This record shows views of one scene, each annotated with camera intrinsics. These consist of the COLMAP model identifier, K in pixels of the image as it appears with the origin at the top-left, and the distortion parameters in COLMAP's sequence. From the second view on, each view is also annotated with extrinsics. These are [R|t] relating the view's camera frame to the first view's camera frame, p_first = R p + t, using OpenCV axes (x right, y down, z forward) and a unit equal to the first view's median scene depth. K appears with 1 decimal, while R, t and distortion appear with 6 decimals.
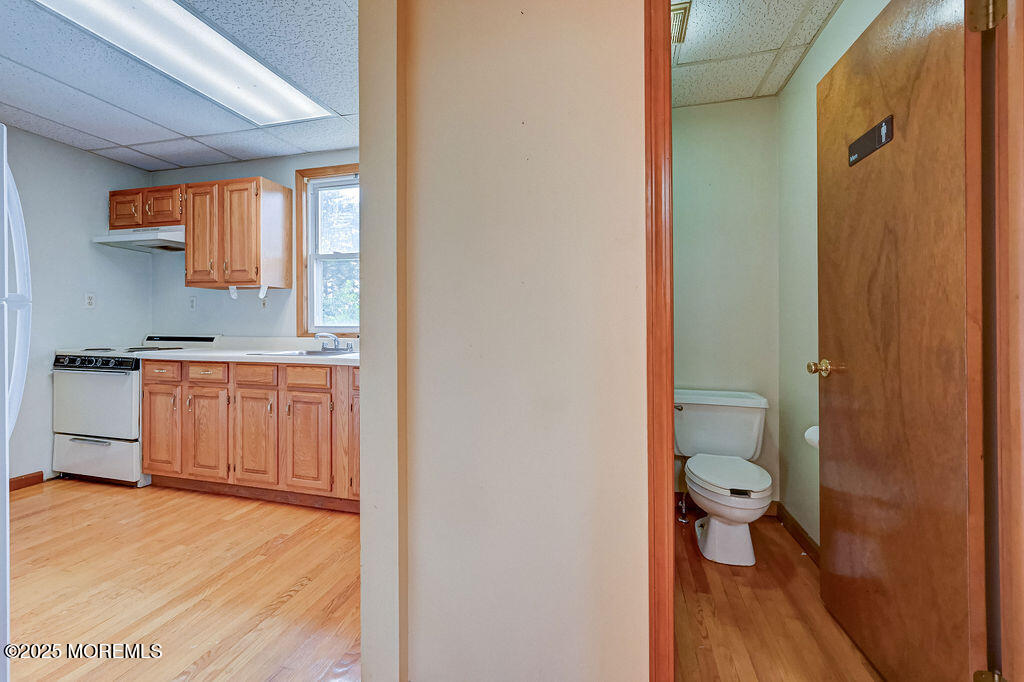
lens RADIAL K [[428.6, 0, 512.6], [0, 428.6, 330.4], [0, 0, 1]] dist [0.000239, 0.000047]
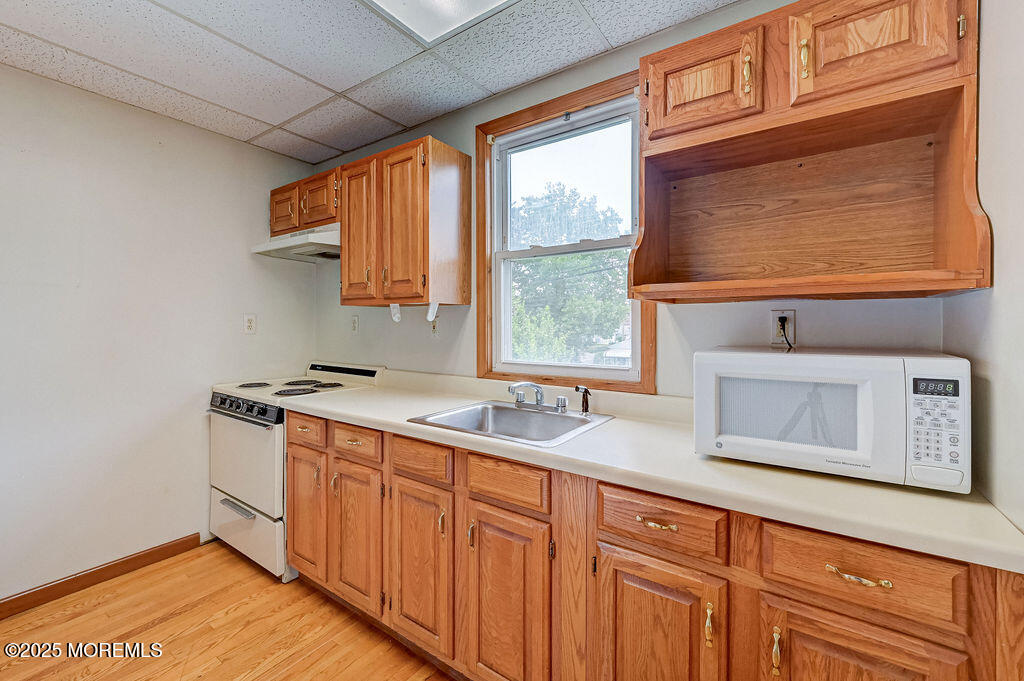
lens RADIAL K [[420.1, 0, 512.2], [0, 420.1, 333.8], [0, 0, 1]] dist [-0.001529, 0.000089]
pose [[0.939723, 0.006428, -0.341877, -0.246274], [-0.002615, 0.999929, 0.011612, -0.064611], [0.341928, -0.010018, 0.939673, 0.435669]]
